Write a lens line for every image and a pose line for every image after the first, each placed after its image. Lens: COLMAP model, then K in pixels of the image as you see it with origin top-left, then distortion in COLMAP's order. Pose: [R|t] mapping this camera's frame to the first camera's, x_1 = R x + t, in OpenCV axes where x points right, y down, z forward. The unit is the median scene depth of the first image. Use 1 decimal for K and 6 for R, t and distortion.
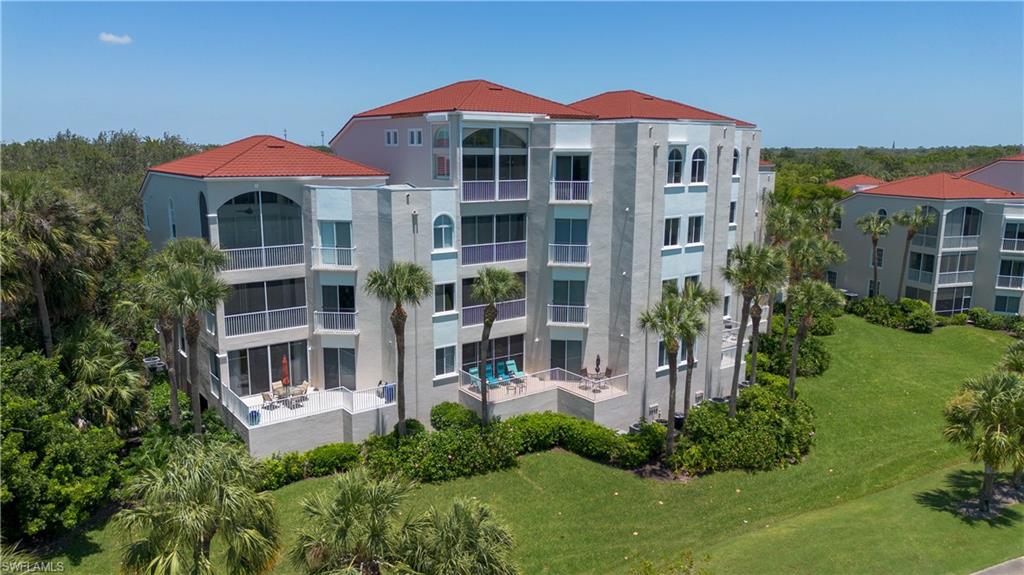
lens RADIAL K [[750.3, 0, 512.0], [0, 750.3, 287.5], [0, 0, 1]] dist [0.004532, 0.001431]
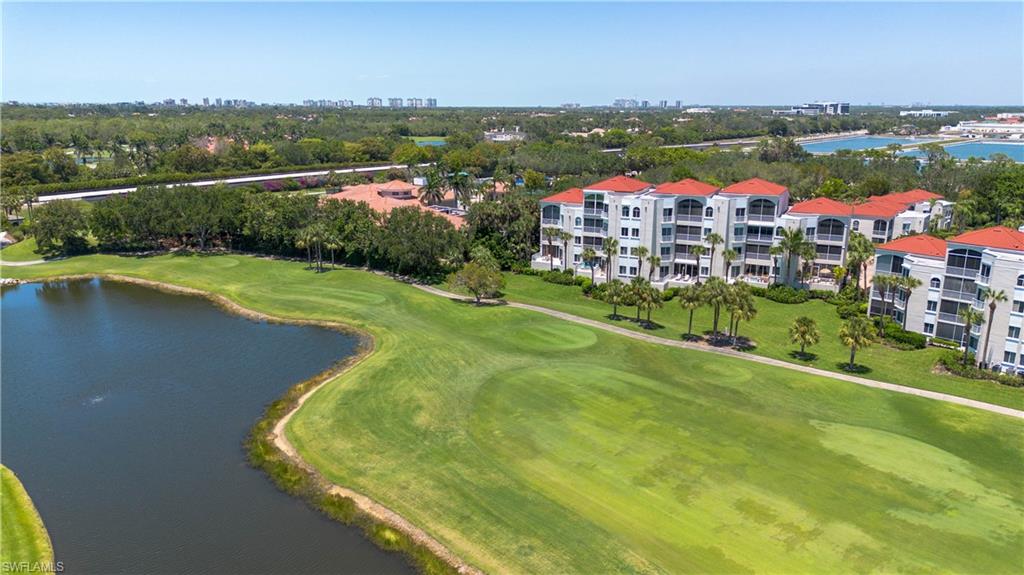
lens RADIAL K [[750.3, 0, 512.0], [0, 750.3, 287.5], [0, 0, 1]] dist [0.004532, 0.001431]
pose [[0.490849, 0.213265, -0.844740, 2.770543], [-0.164682, 0.974811, 0.150413, -0.247779], [0.855539, 0.065284, 0.513606, -1.058675]]
